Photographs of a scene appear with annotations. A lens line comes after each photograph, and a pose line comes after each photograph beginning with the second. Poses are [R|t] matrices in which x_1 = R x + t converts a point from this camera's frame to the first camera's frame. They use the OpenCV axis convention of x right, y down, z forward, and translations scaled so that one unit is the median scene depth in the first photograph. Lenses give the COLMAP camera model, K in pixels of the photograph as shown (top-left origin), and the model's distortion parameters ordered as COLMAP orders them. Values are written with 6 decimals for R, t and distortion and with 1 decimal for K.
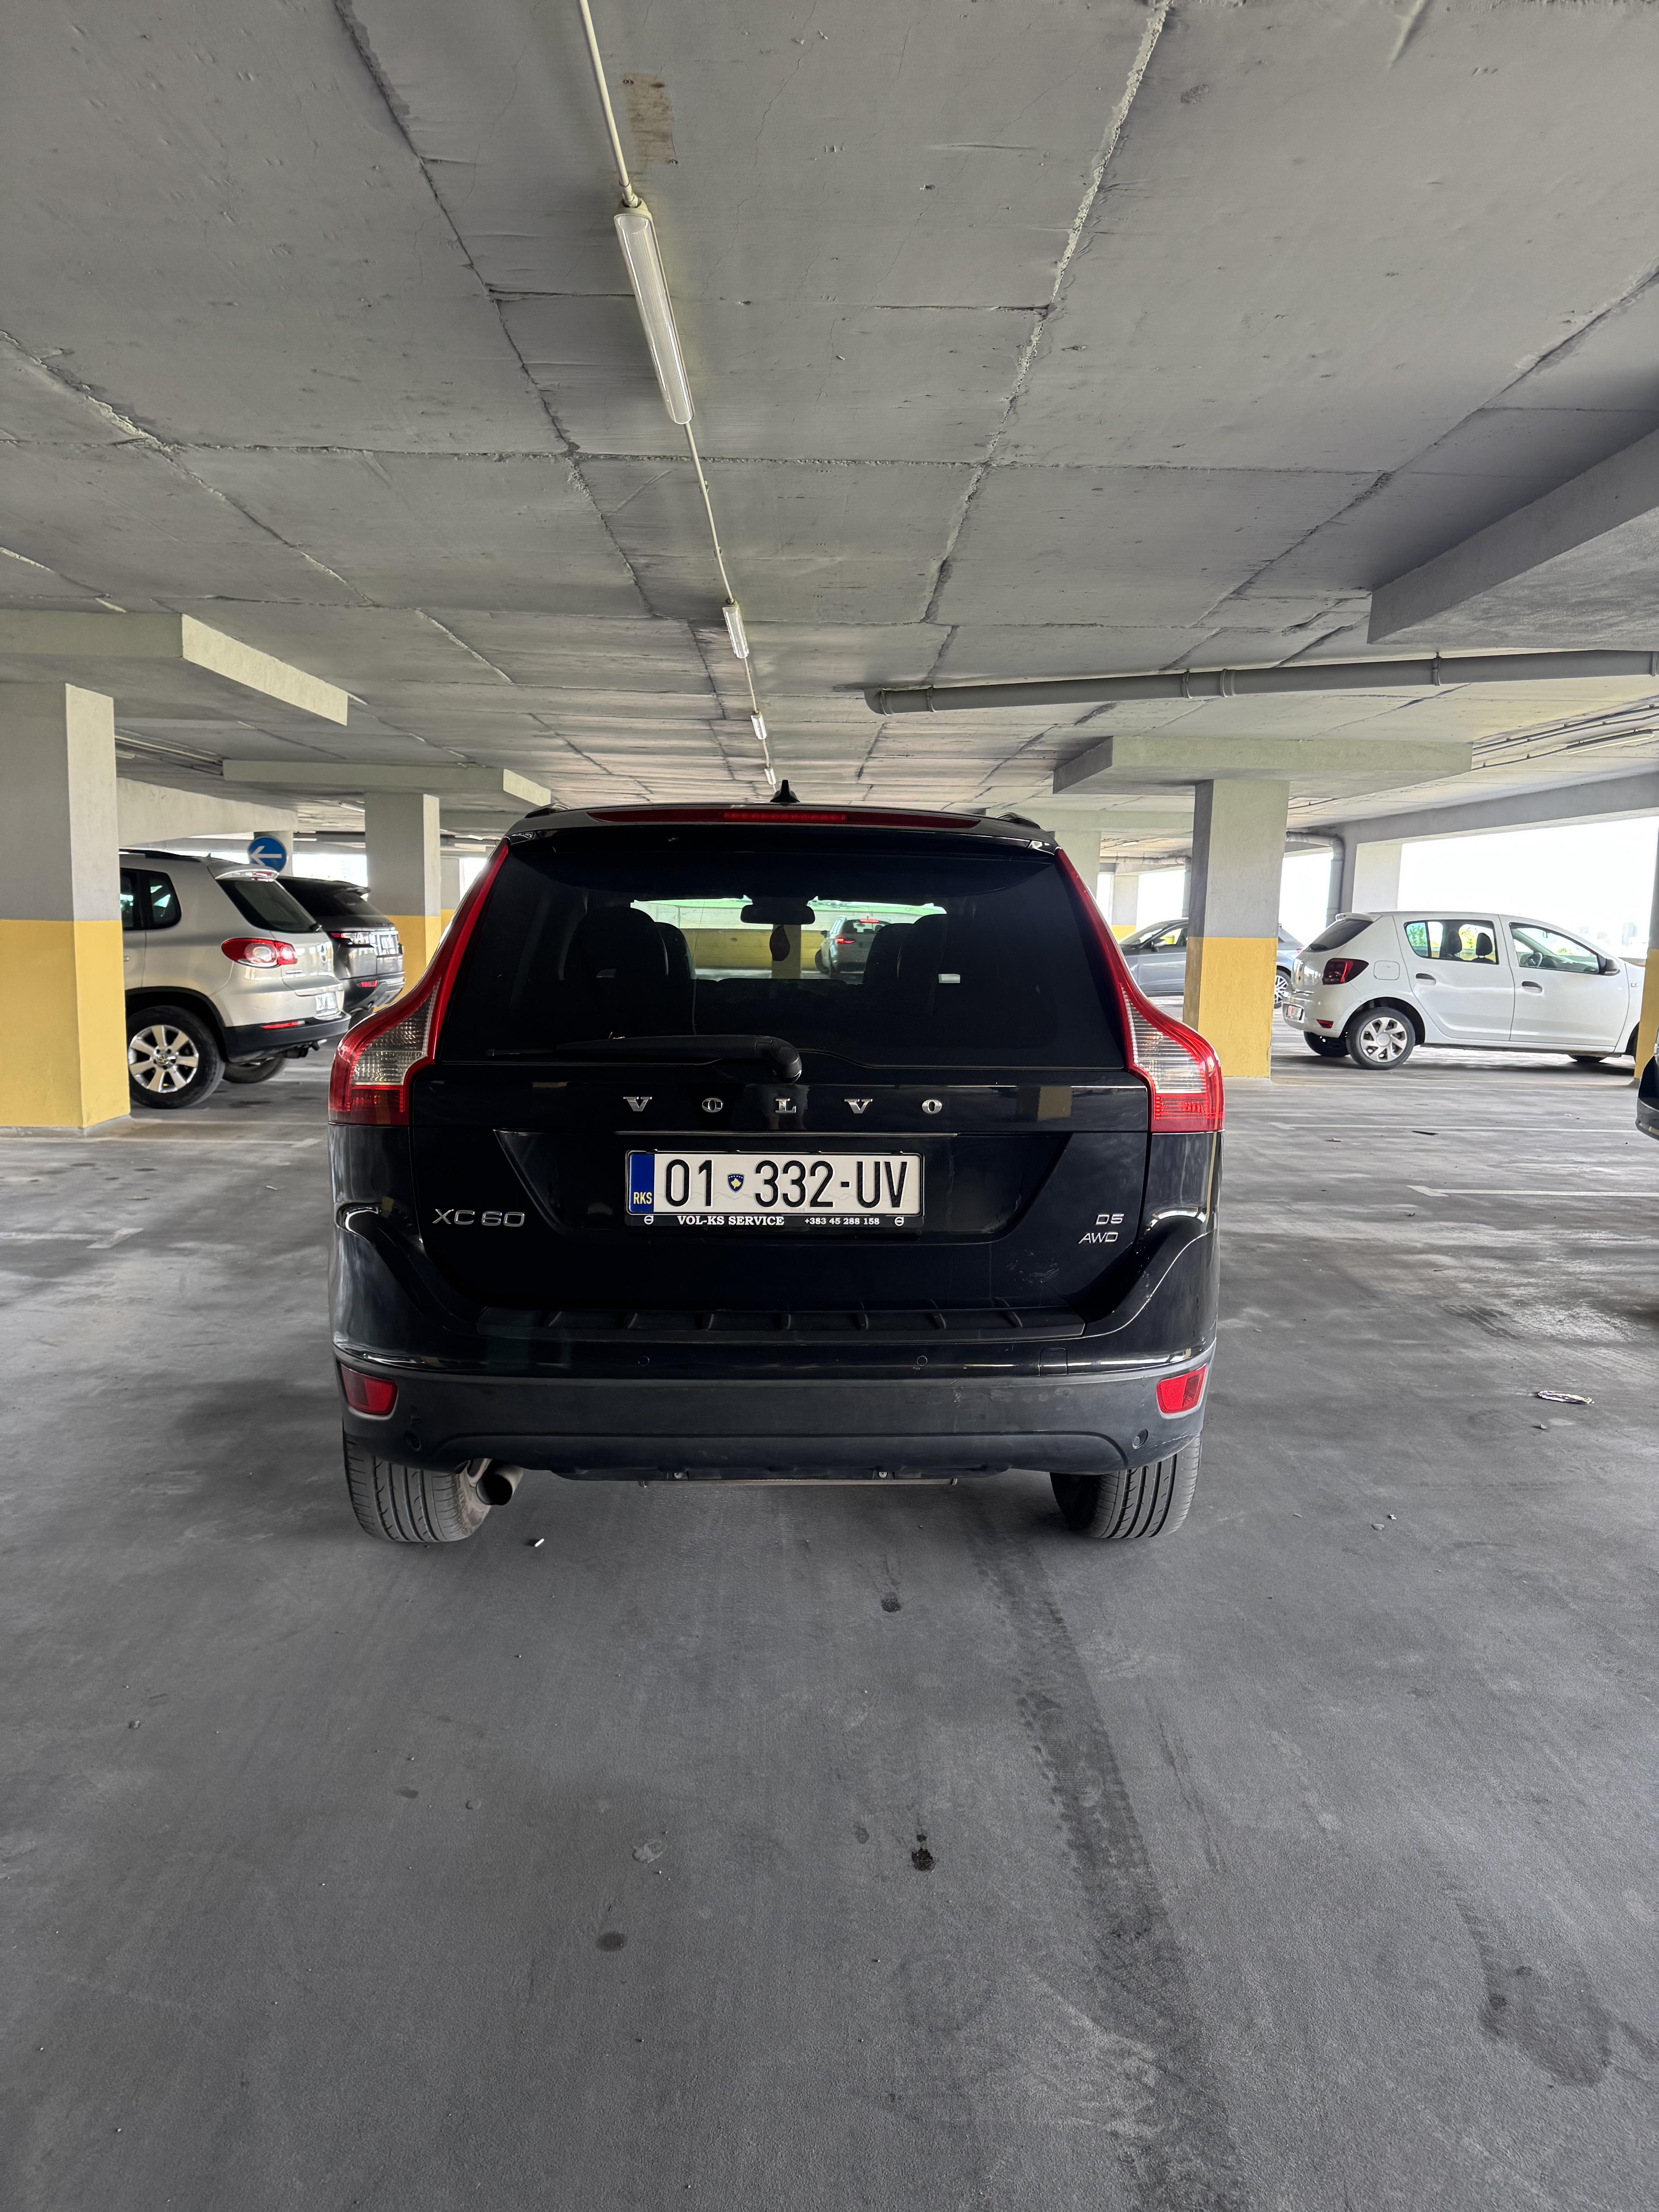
lens RADIAL K [[1552.7, 0, 829.5], [0, 1552.7, 1106.0], [0, 0, 1]] dist [0.085333, -0.089073]
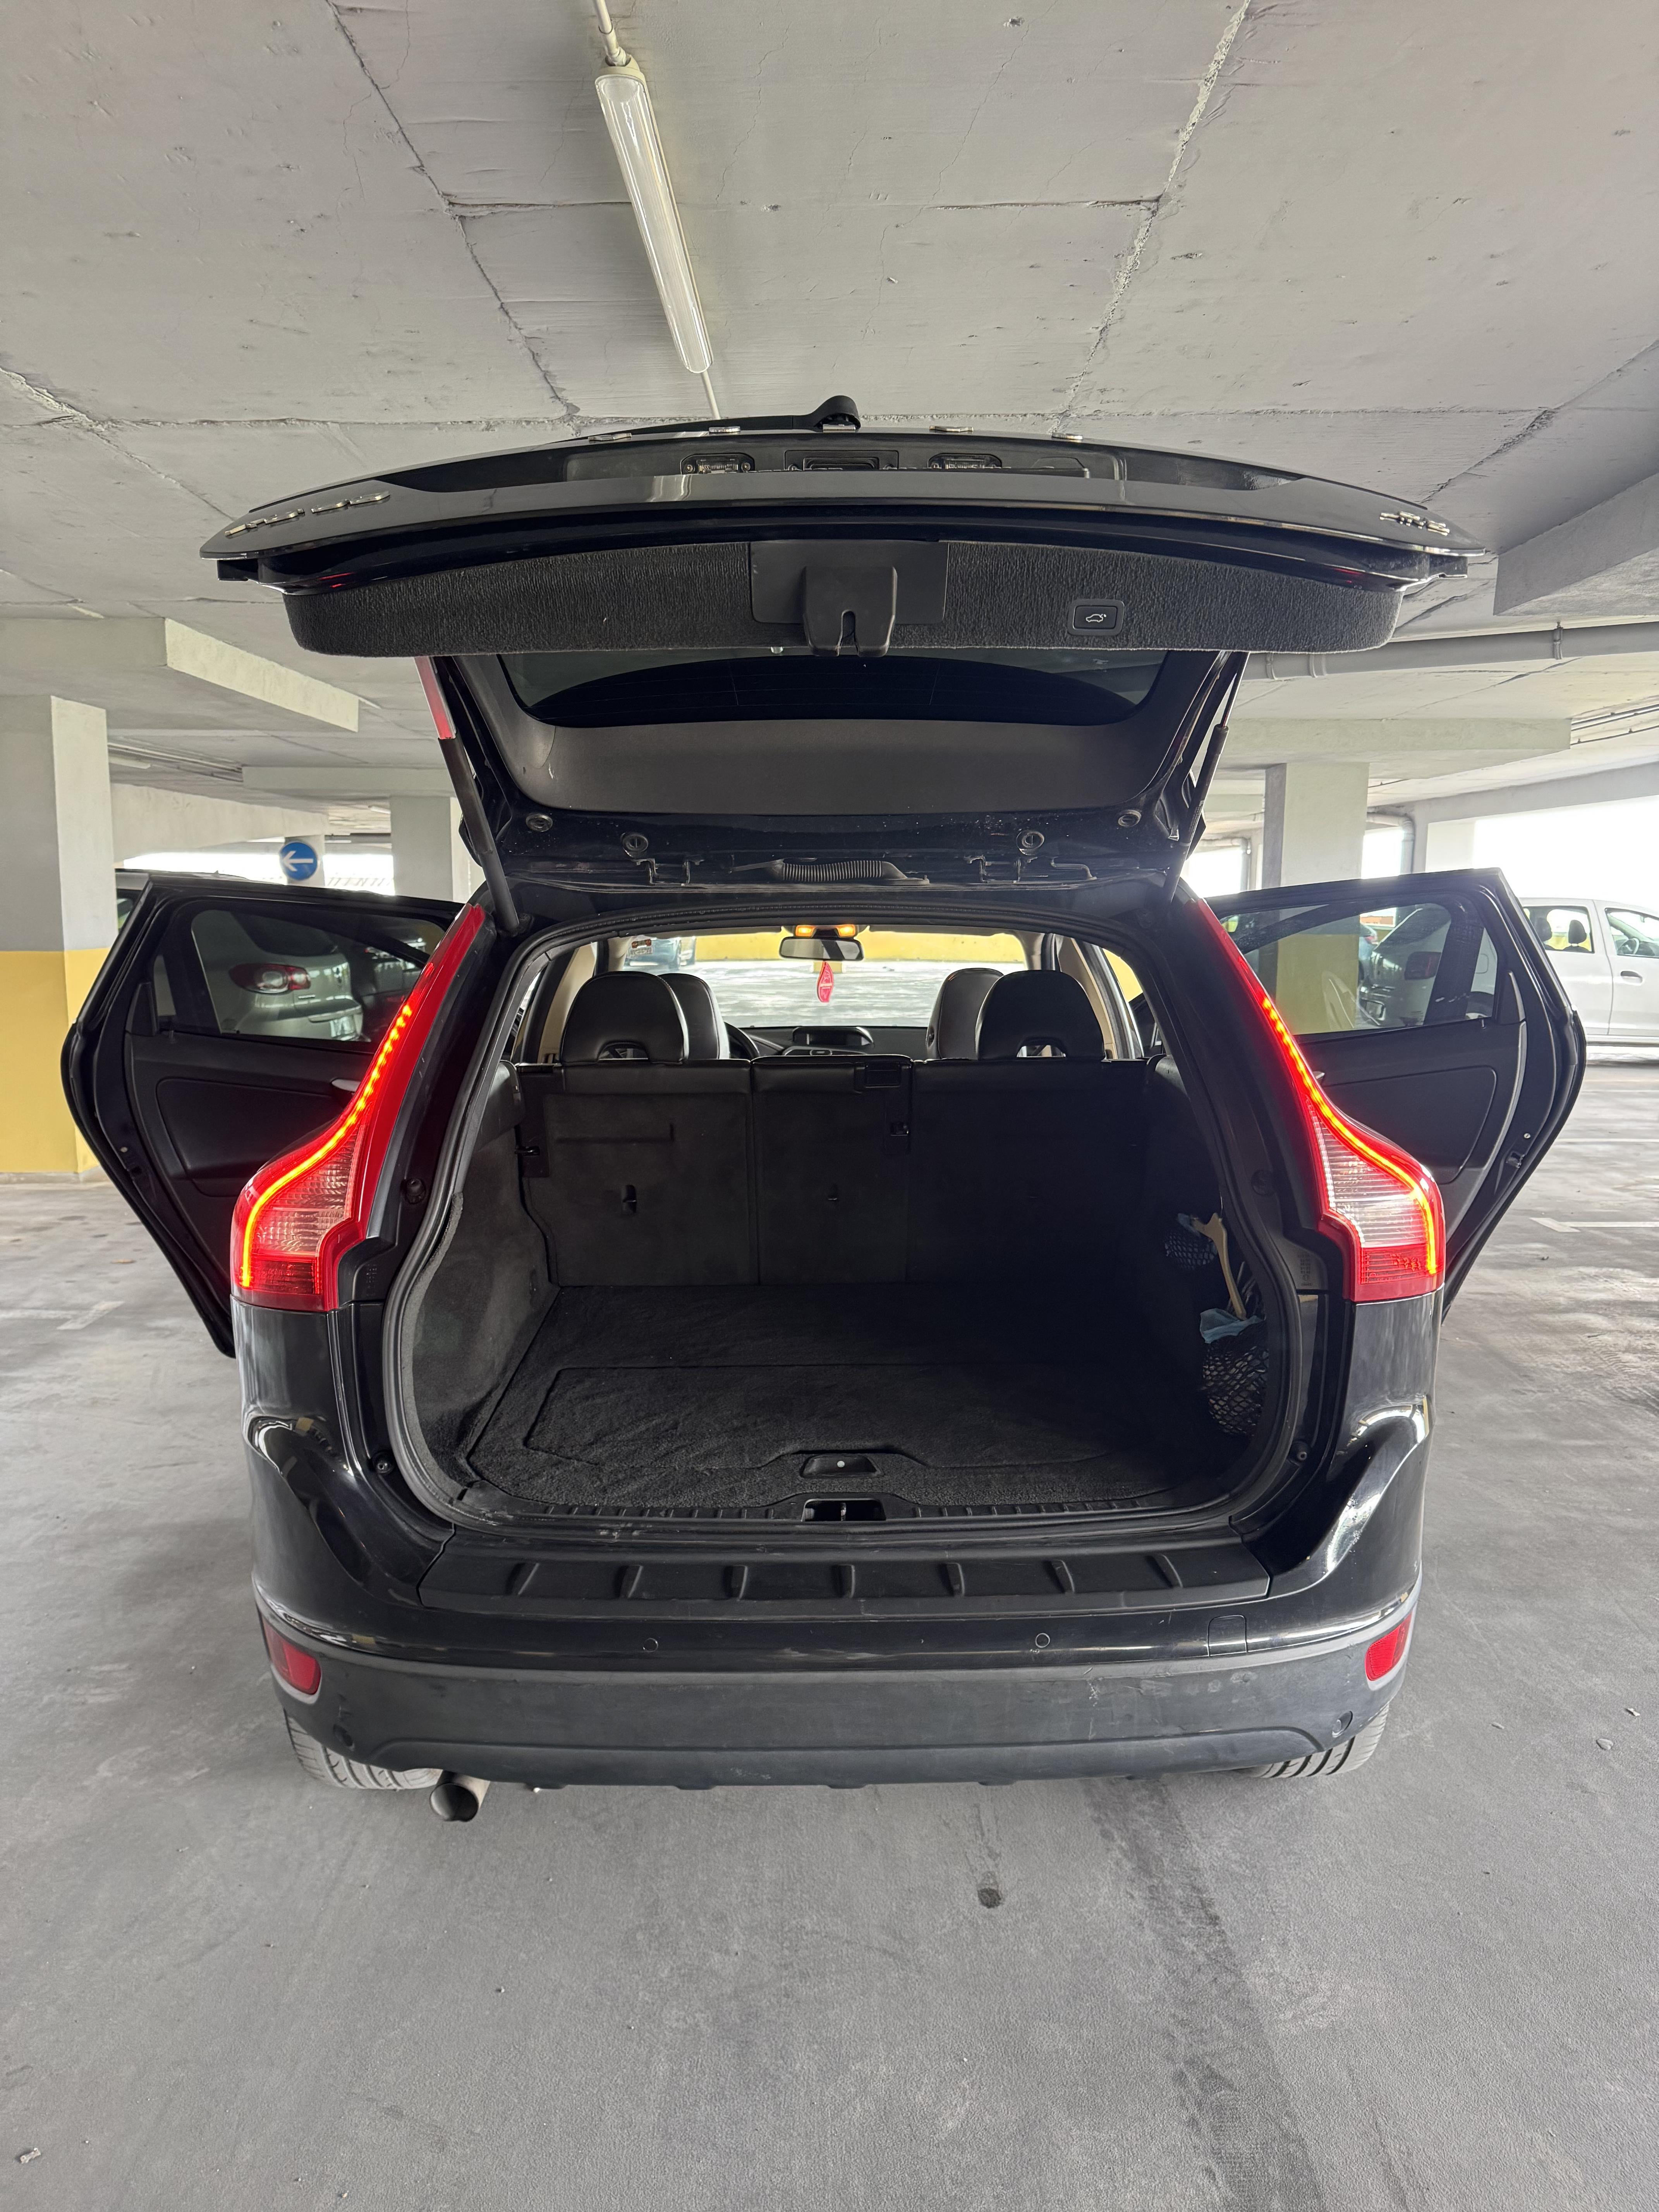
lens RADIAL K [[1552.4, 0, 821.4], [0, 1552.4, 1088.4], [0, 0, 1]] dist [0.054002, -0.047774]
pose [[0.999303, -0.016810, -0.033326, -0.008597], [0.016829, 0.999858, 0.000307, -0.060338], [0.033316, -0.000868, 0.999444, 0.188014]]
